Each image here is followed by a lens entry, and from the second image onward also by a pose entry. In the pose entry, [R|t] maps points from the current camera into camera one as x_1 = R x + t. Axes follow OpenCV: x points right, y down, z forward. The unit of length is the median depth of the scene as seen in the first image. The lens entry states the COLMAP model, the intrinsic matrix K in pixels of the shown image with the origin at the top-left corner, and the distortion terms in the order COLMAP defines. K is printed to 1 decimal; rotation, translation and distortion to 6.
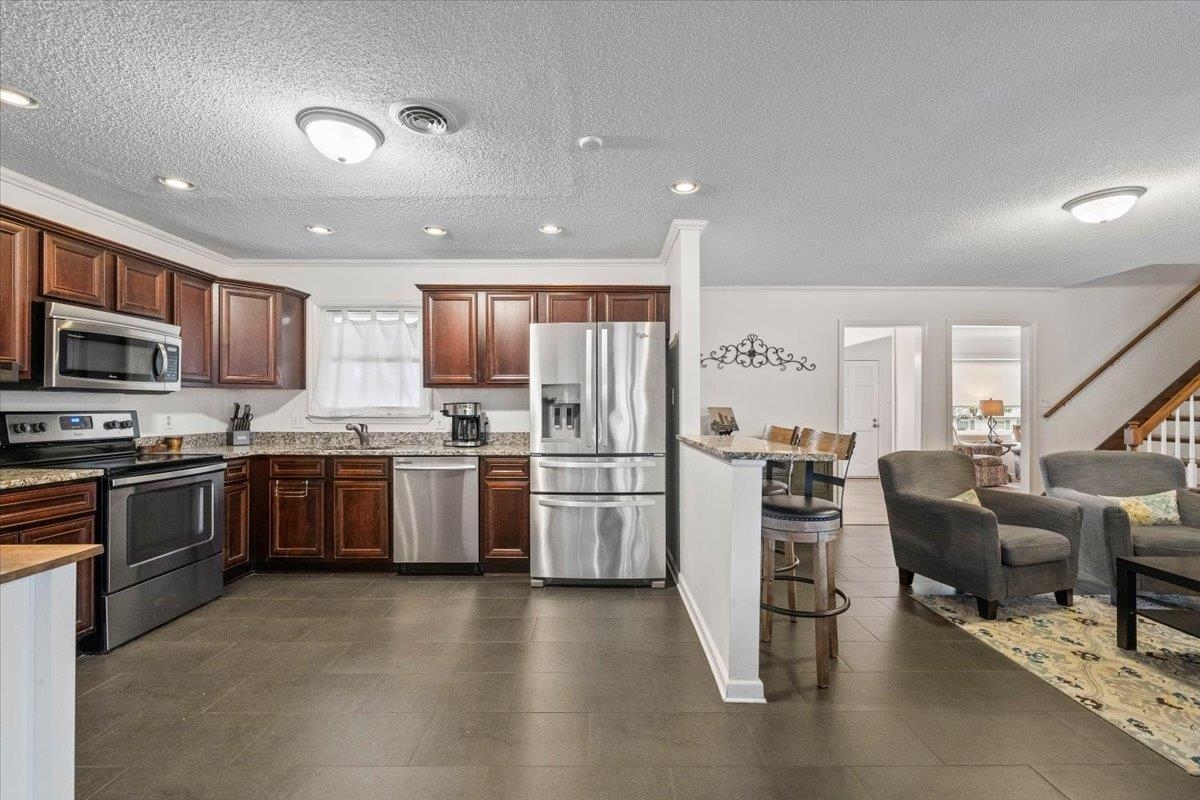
lens RADIAL K [[504.7, 0, 594.0], [0, 504.7, 403.9], [0, 0, 1]] dist [0.000259, -0.000012]
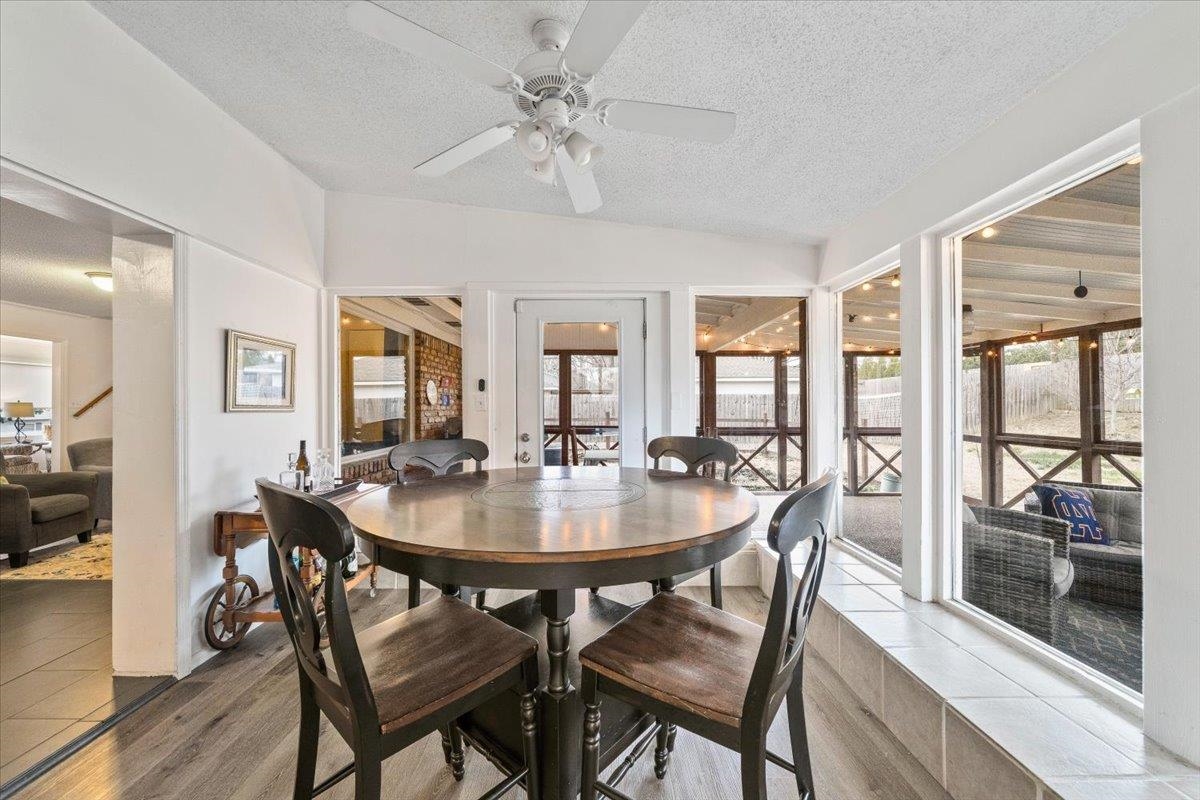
lens RADIAL K [[440.5, 0, 592.8], [0, 440.5, 402.8], [0, 0, 1]] dist [-0.003241, -0.000401]
pose [[-0.017800, 0.005649, 0.999826, -0.350324], [0.000746, 0.999984, -0.005637, -0.002112], [-0.999841, 0.000645, -0.017804, -0.428650]]
